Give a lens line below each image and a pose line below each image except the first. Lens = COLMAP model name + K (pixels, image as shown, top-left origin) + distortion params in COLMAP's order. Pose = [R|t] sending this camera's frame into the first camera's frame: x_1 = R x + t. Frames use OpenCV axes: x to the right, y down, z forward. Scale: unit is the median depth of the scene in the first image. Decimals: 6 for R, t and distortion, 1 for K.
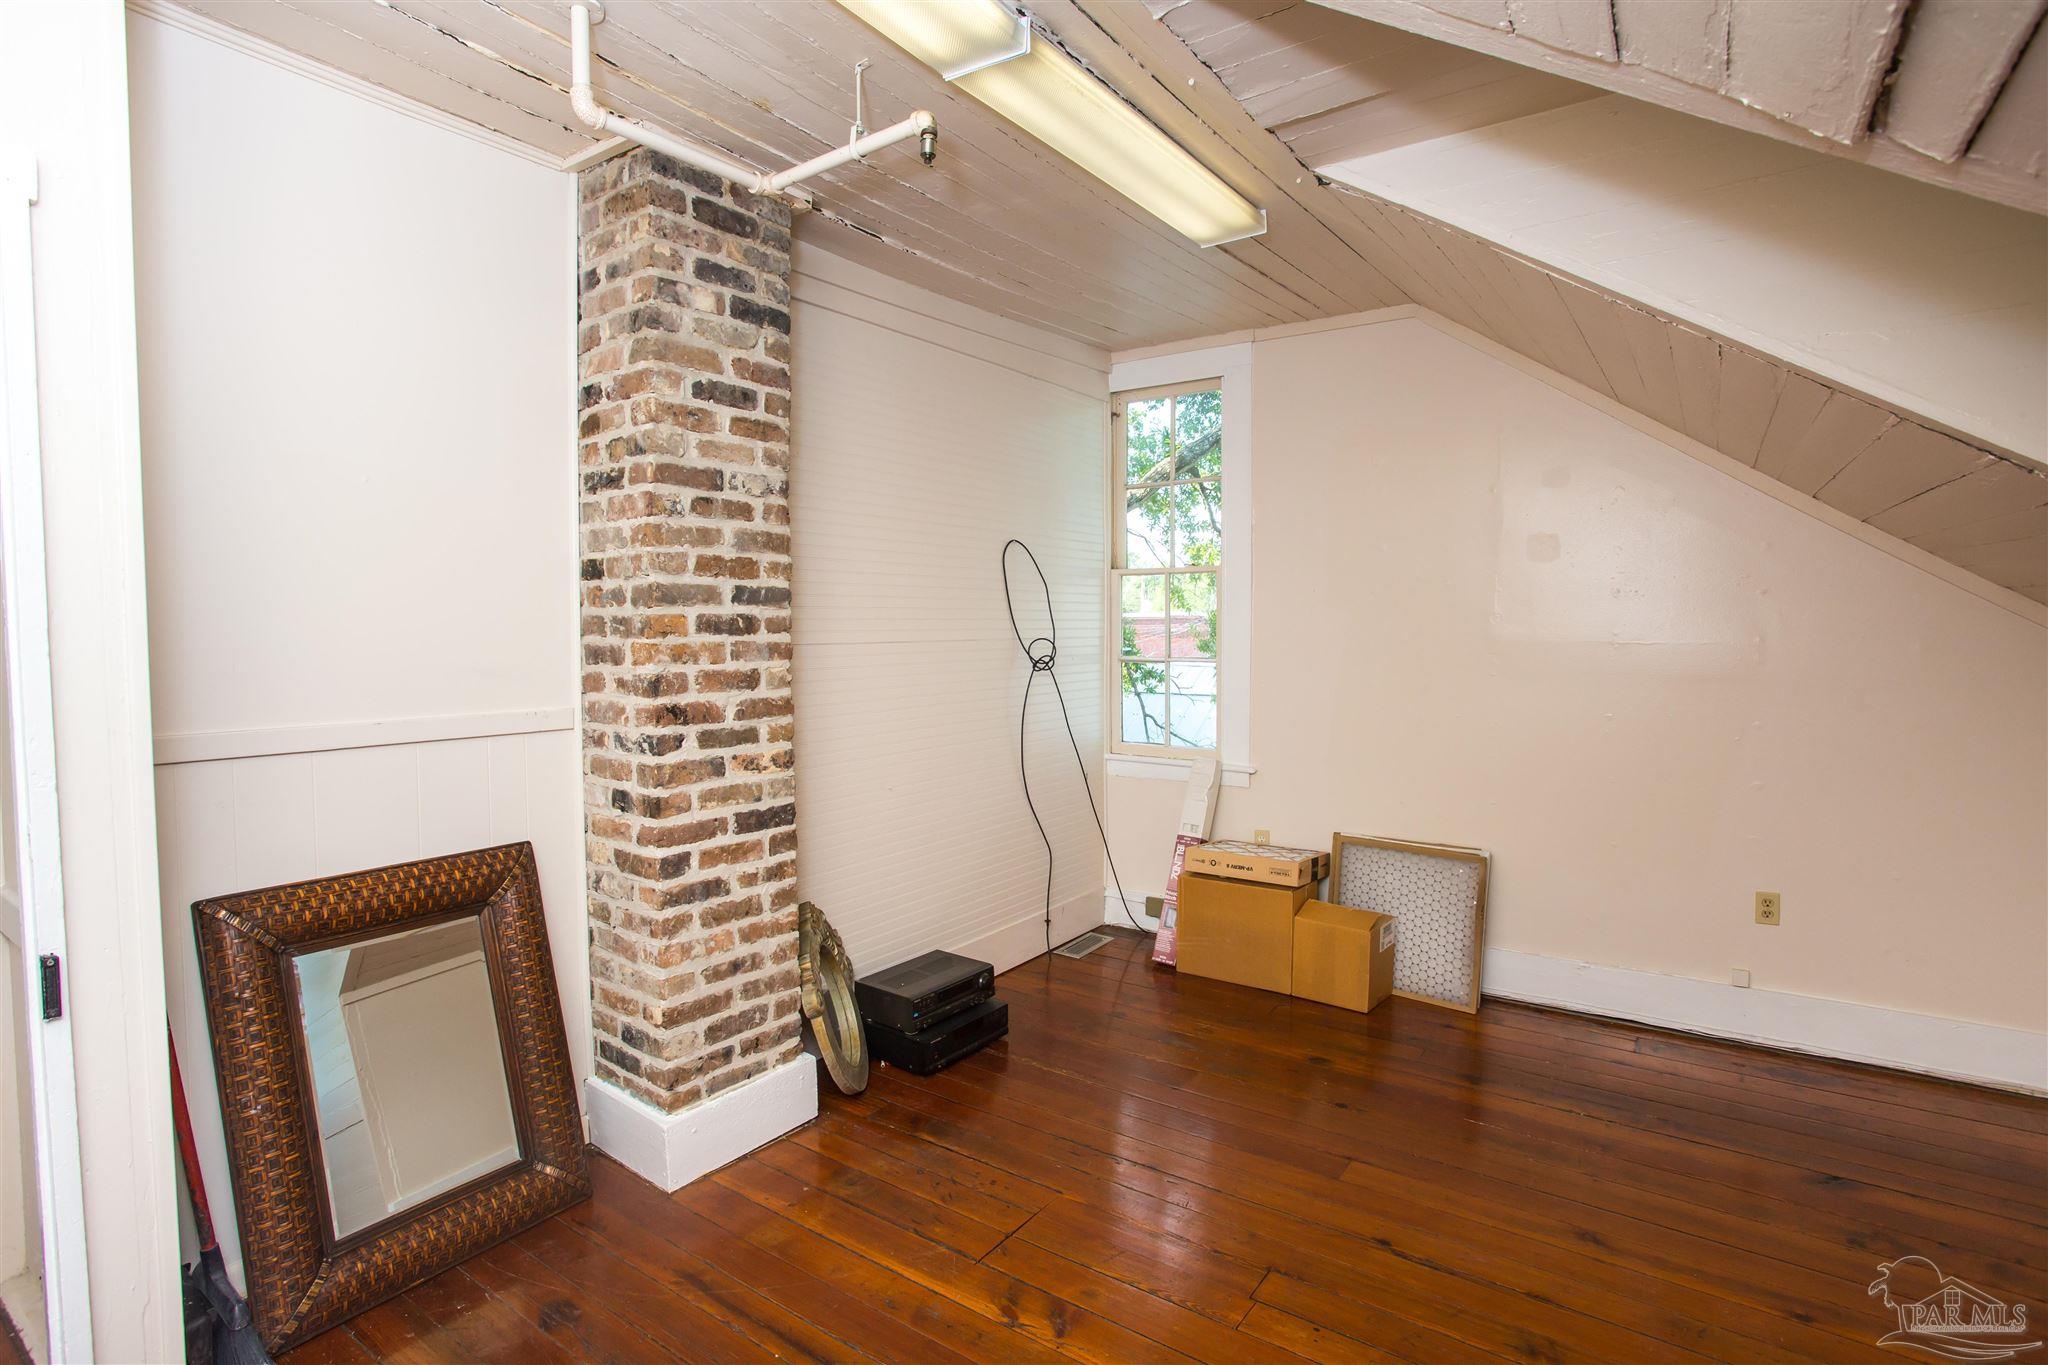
lens RADIAL K [[978.9, 0, 1015.0], [0, 978.9, 673.2], [0, 0, 1]] dist [-0.075033, 0.028217]
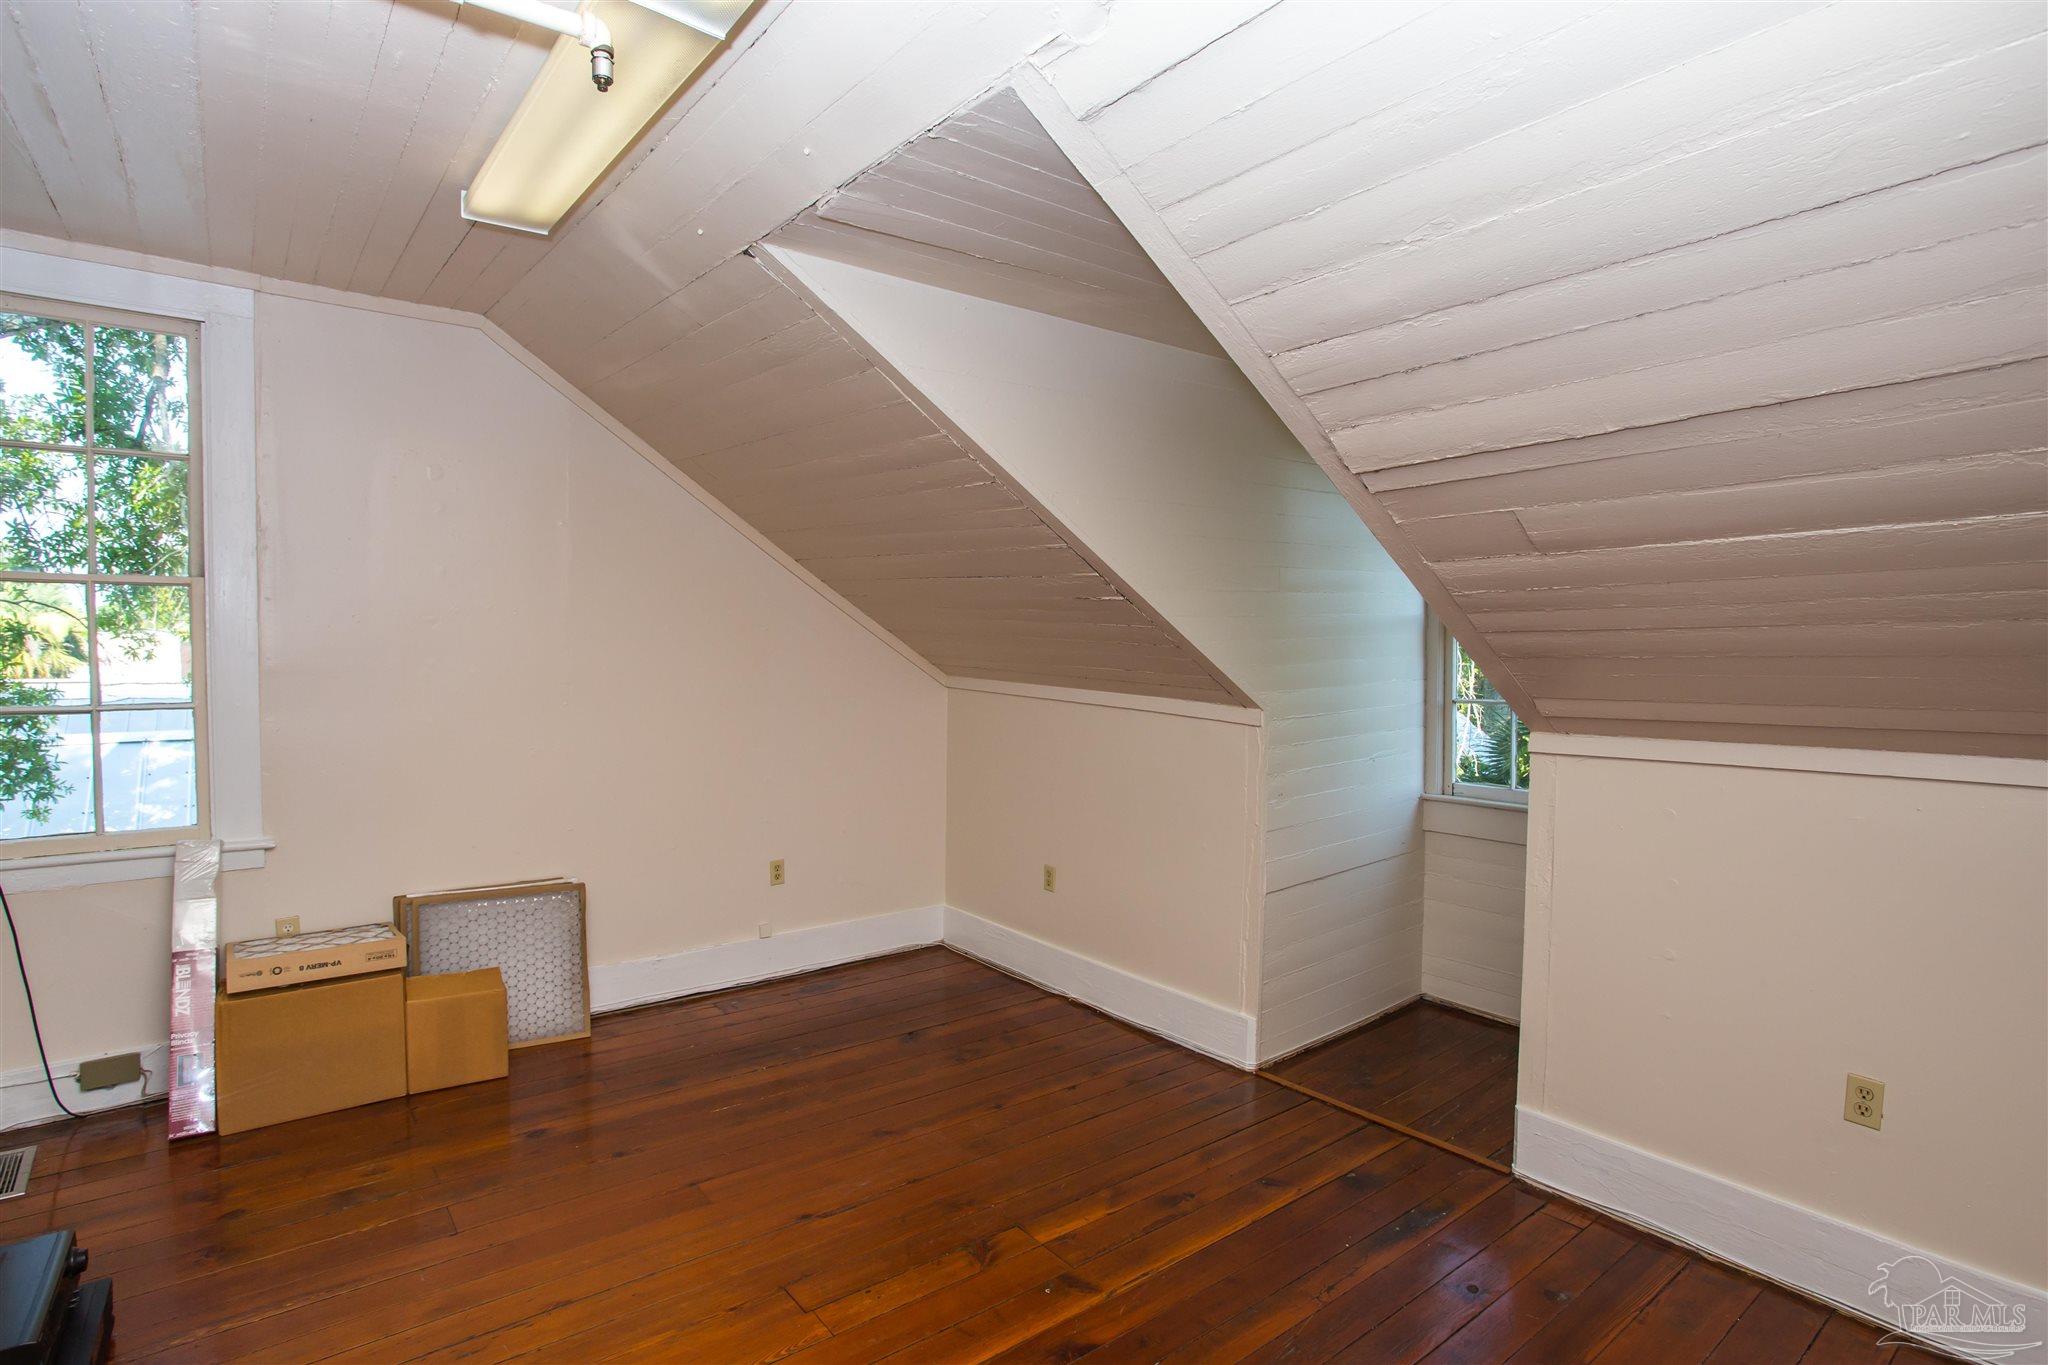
lens RADIAL K [[996.8, 0, 1024.9], [0, 996.8, 676.2], [0, 0, 1]] dist [-0.062371, 0.029976]
pose [[0.308037, -0.026413, 0.951008, -0.361187], [0.037457, 0.999176, 0.015618, -0.028087], [-0.950637, 0.030811, 0.308772, 0.219589]]
